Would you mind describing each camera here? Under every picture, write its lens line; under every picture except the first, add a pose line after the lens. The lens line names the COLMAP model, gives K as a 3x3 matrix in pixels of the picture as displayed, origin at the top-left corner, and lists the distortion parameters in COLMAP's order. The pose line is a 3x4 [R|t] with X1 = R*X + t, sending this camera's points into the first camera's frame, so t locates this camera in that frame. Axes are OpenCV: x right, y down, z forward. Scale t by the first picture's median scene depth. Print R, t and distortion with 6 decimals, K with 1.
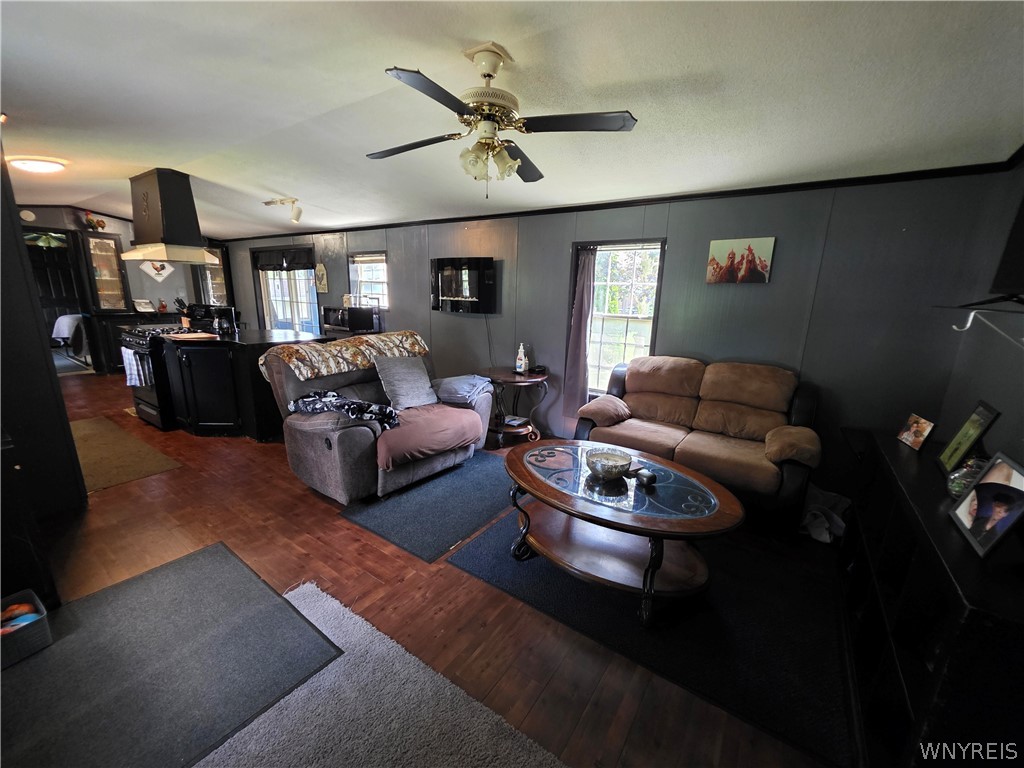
lens RADIAL K [[410.4, 0, 513.5], [0, 410.4, 390.3], [0, 0, 1]] dist [-0.001549, 0.000151]
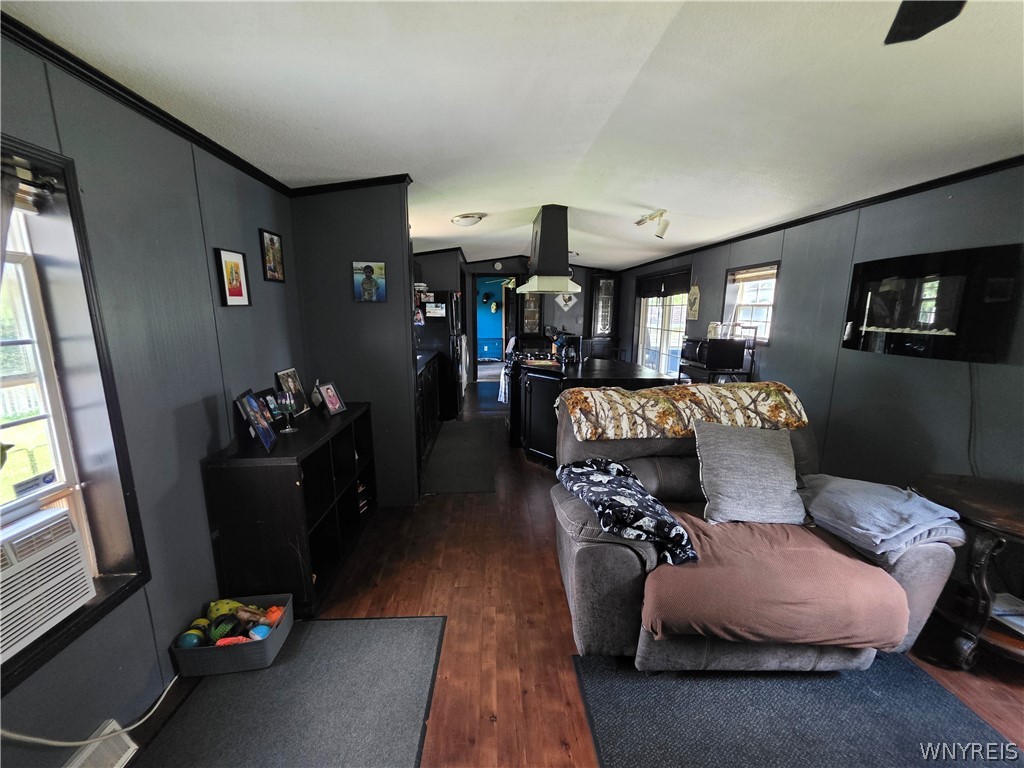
lens RADIAL K [[410.4, 0, 514.5], [0, 410.4, 388.5], [0, 0, 1]] dist [-0.001549, 0.000151]
pose [[0.617233, 0.125853, -0.776650, -0.022604], [-0.176804, 0.984064, 0.018950, -0.074745], [0.766658, 0.125619, 0.629647, 0.305114]]
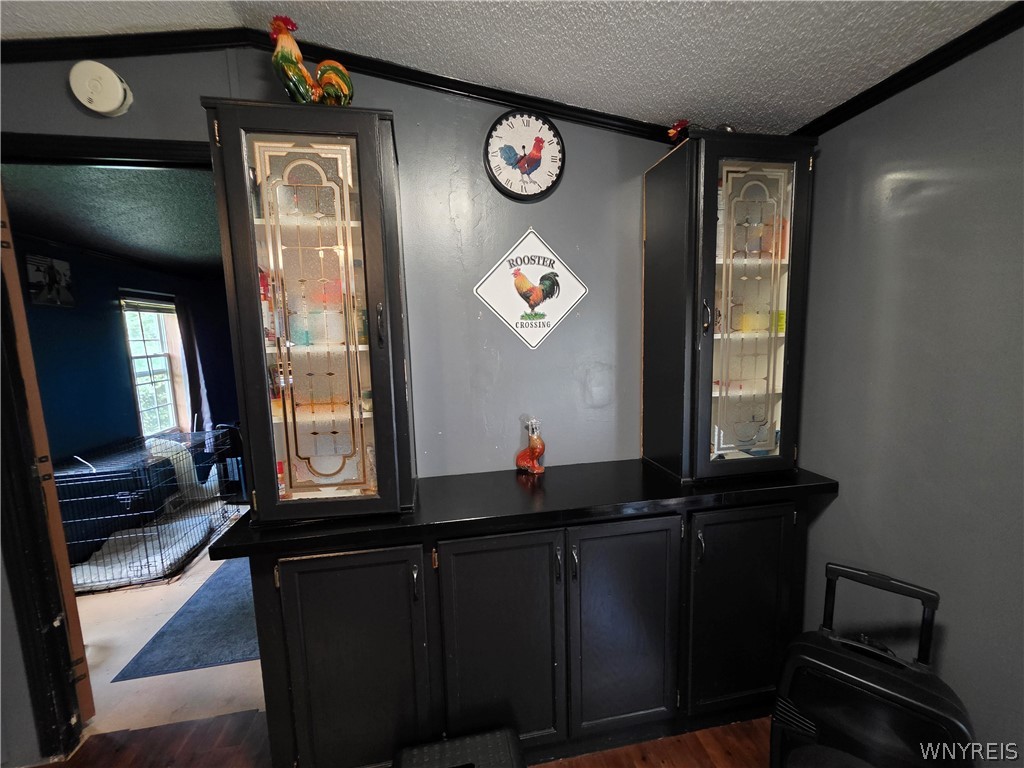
lens RADIAL K [[410.4, 0, 515.3], [0, 410.4, 391.5], [0, 0, 1]] dist [-0.001549, 0.000151]
pose [[0.689013, 0.020065, -0.724471, -1.213236], [-0.116862, 0.989612, -0.083733, -0.379806], [0.715265, 0.142357, 0.684200, 1.449739]]
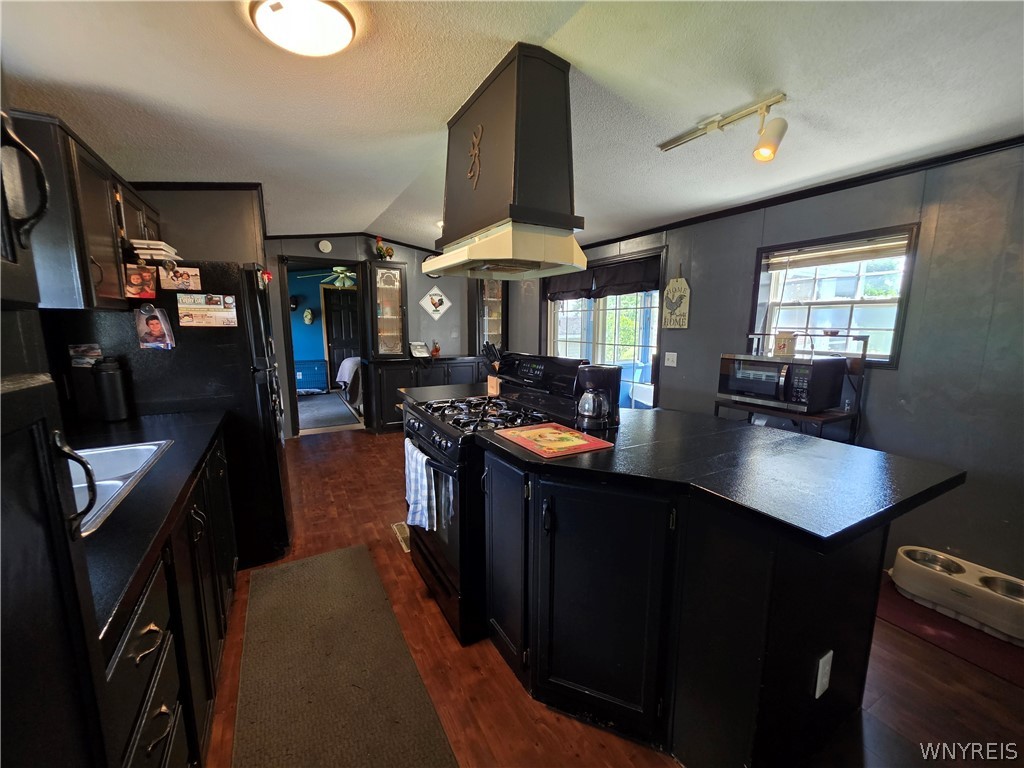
lens RADIAL K [[410.4, 0, 515.6], [0, 410.4, 390.8], [0, 0, 1]] dist [-0.001549, 0.000151]
pose [[0.898939, 0.045337, -0.435721, -0.622997], [-0.082059, 0.994451, -0.065823, -0.145195], [0.430320, 0.094925, 0.897672, 0.605371]]
